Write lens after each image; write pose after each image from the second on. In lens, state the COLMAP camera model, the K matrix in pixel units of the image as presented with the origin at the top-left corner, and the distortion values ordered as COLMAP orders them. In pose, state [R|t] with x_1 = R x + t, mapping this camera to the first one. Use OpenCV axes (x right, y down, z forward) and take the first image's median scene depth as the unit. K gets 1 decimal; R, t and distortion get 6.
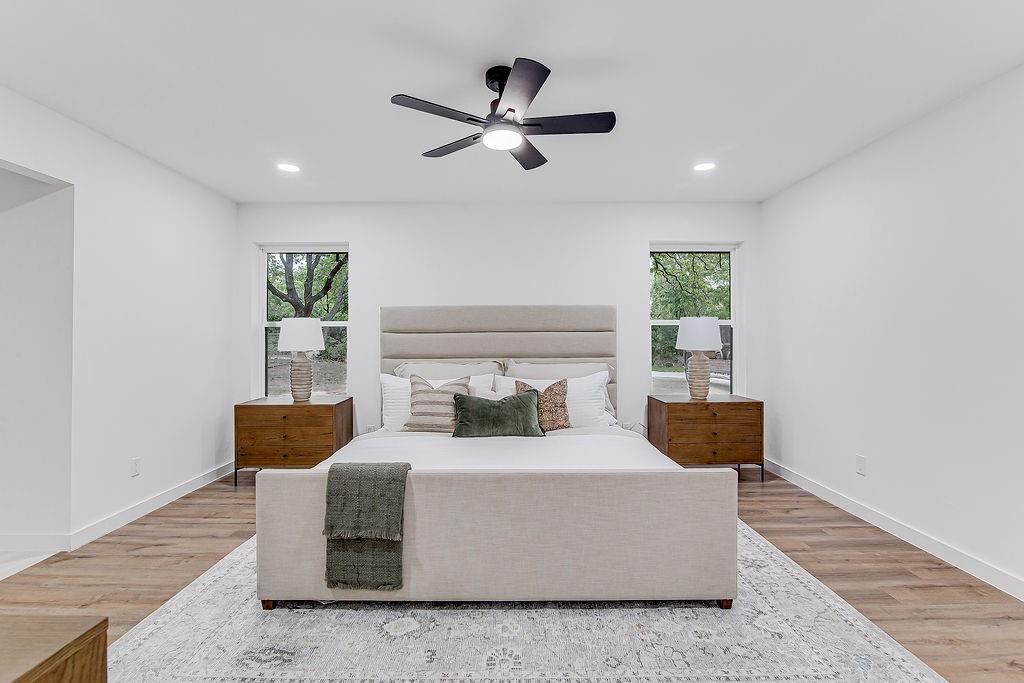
lens RADIAL K [[455.9, 0, 512.8], [0, 455.9, 333.5], [0, 0, 1]] dist [-0.012003, -0.001192]
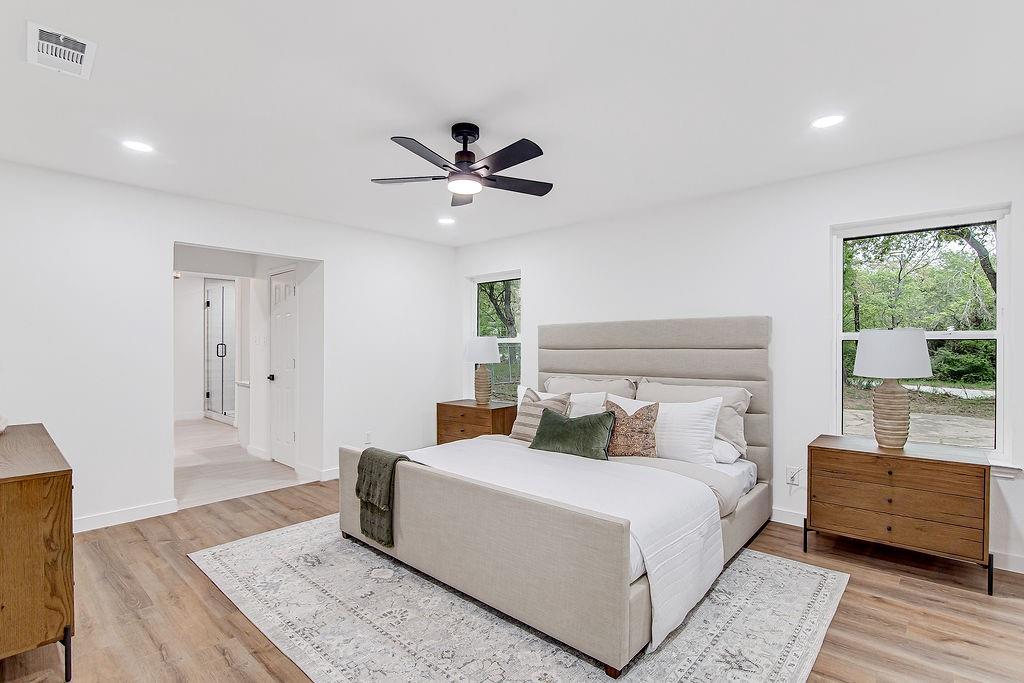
lens RADIAL K [[472.2, 0, 512.7], [0, 472.2, 348.8], [0, 0, 1]] dist [-0.014262, -0.000013]
pose [[0.754396, 0.005424, -0.656397, 0.513786], [0.004949, 0.999890, 0.013950, -0.021700], [0.656401, -0.013773, 0.754286, 0.111056]]
